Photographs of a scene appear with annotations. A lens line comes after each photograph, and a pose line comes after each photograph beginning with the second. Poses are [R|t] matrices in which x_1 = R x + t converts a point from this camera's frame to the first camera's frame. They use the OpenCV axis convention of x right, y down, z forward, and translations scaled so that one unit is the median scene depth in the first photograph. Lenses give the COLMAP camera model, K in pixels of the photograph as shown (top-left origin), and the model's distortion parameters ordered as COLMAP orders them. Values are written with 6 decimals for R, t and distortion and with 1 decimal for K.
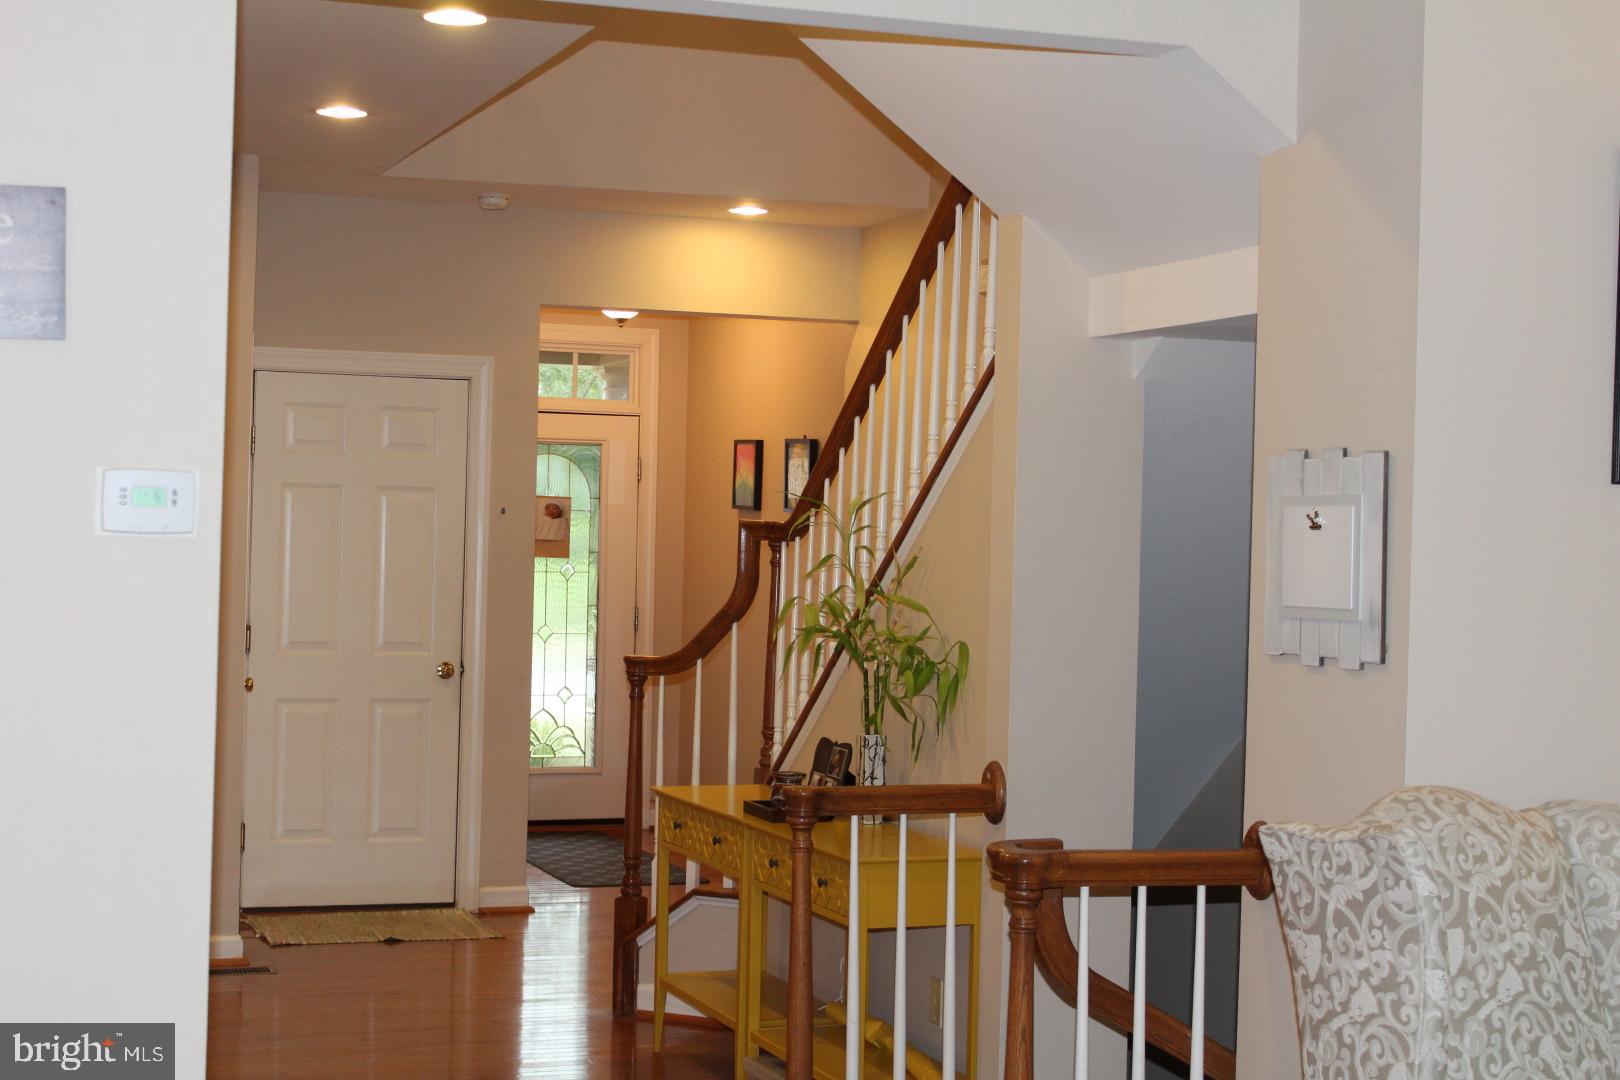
lens RADIAL K [[2583.6, 0, 810.0], [0, 2583.6, 540.0], [0, 0, 1]] dist [-0.003830, -0.002730]
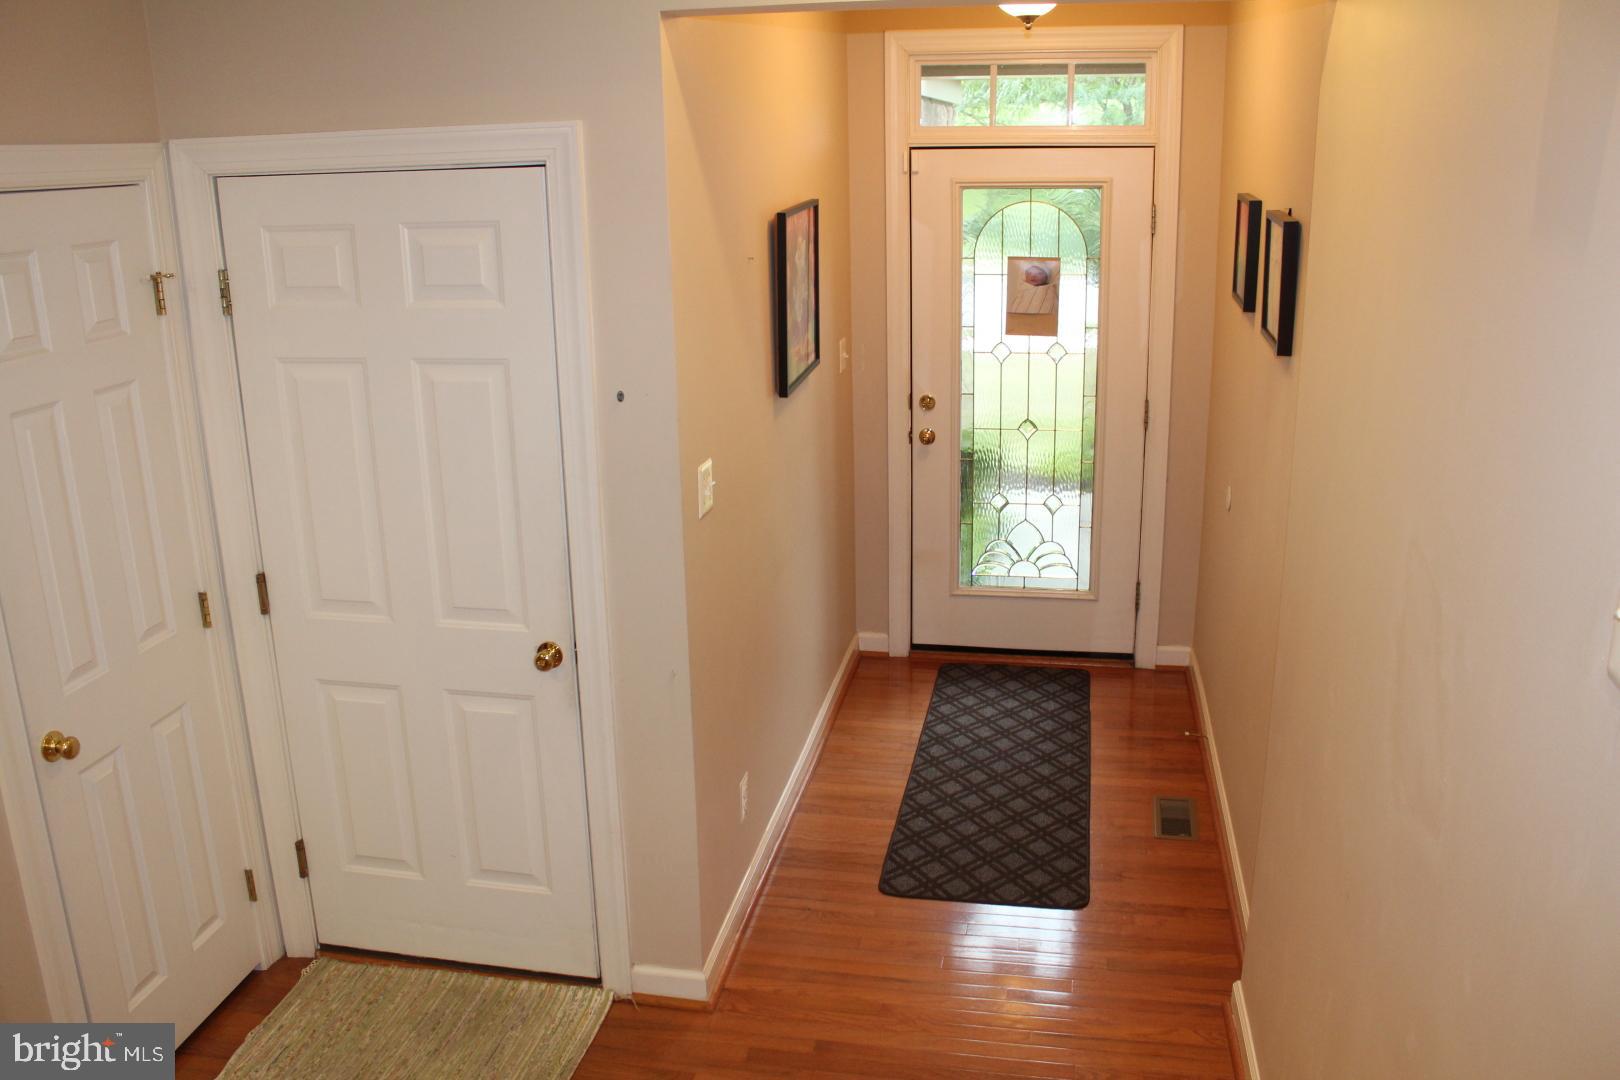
lens RADIAL K [[1409.8, 0, 804.1], [0, 1409.8, 558.3], [0, 0, 1]] dist [-0.153493, 0.148301]
pose [[0.859190, 0.111358, -0.499392, 0.065010], [0.037073, 0.959914, 0.277832, -0.053381], [0.510312, -0.257224, 0.820620, 0.656199]]
